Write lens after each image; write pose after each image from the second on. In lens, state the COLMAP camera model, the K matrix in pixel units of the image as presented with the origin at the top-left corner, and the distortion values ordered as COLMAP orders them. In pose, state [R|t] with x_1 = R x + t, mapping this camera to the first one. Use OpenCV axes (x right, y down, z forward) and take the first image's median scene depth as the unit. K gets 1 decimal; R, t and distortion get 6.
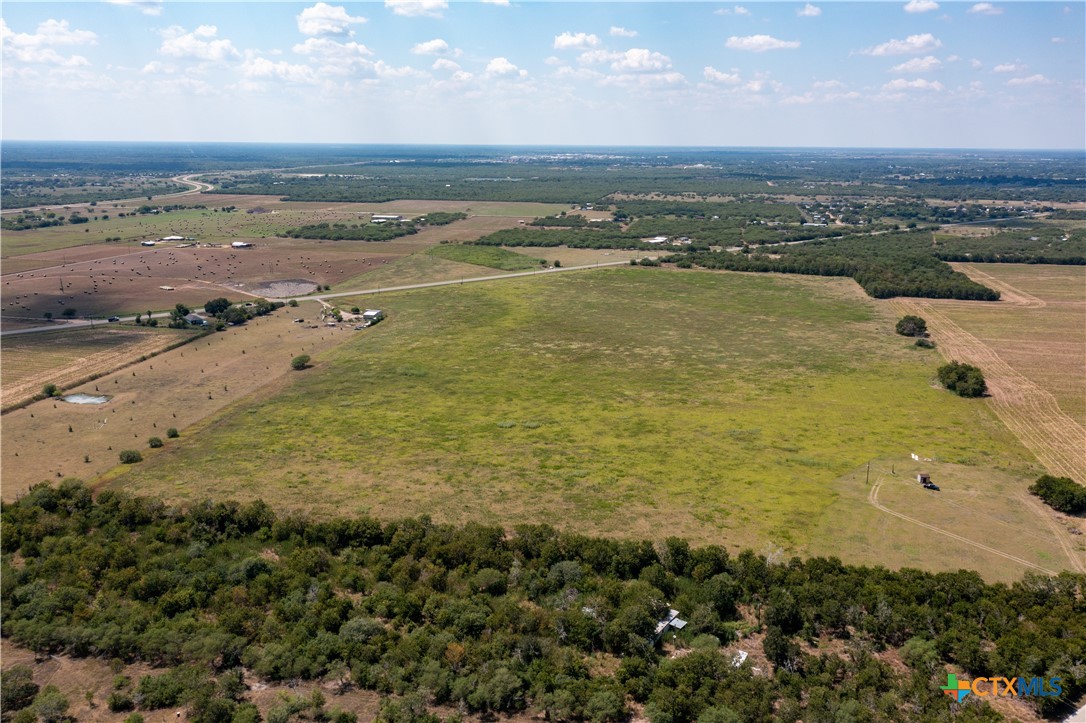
lens RADIAL K [[881.5, 0, 542.7], [0, 881.5, 358.3], [0, 0, 1]] dist [-0.007058, 0.010909]
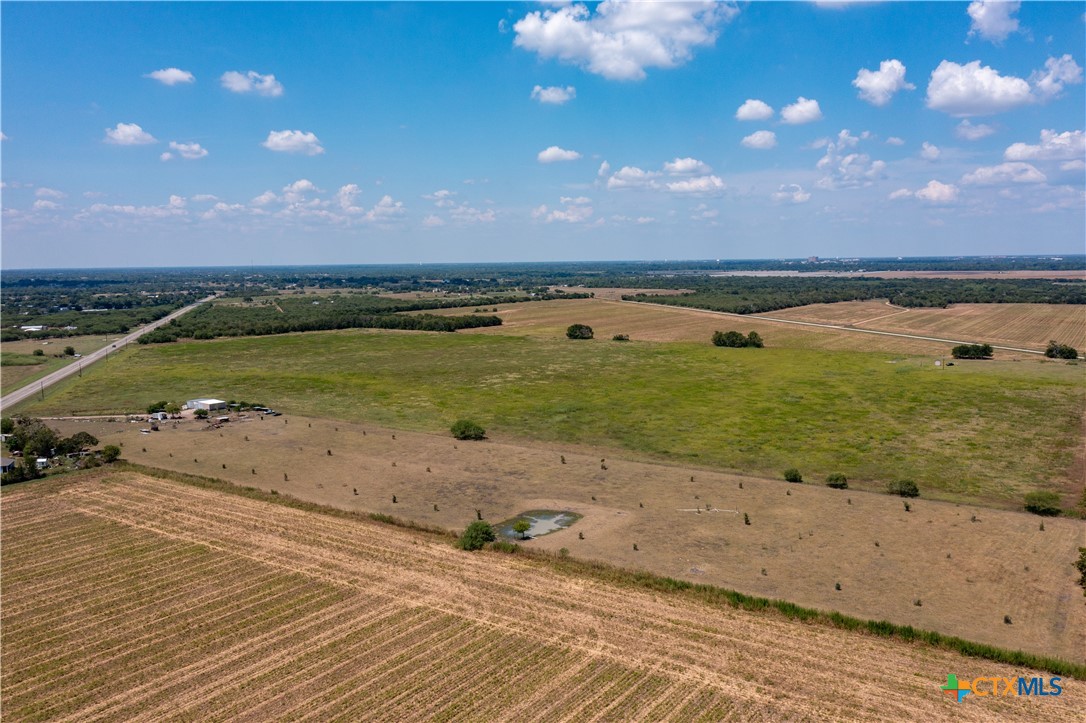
lens RADIAL K [[851.6, 0, 544.3], [0, 851.6, 362.7], [0, 0, 1]] dist [-0.007248, 0.004092]
pose [[0.382379, -0.120411, 0.916127, -0.463099], [0.233364, 0.971916, 0.030340, -0.028509], [-0.894051, 0.202190, 0.399740, 0.375594]]
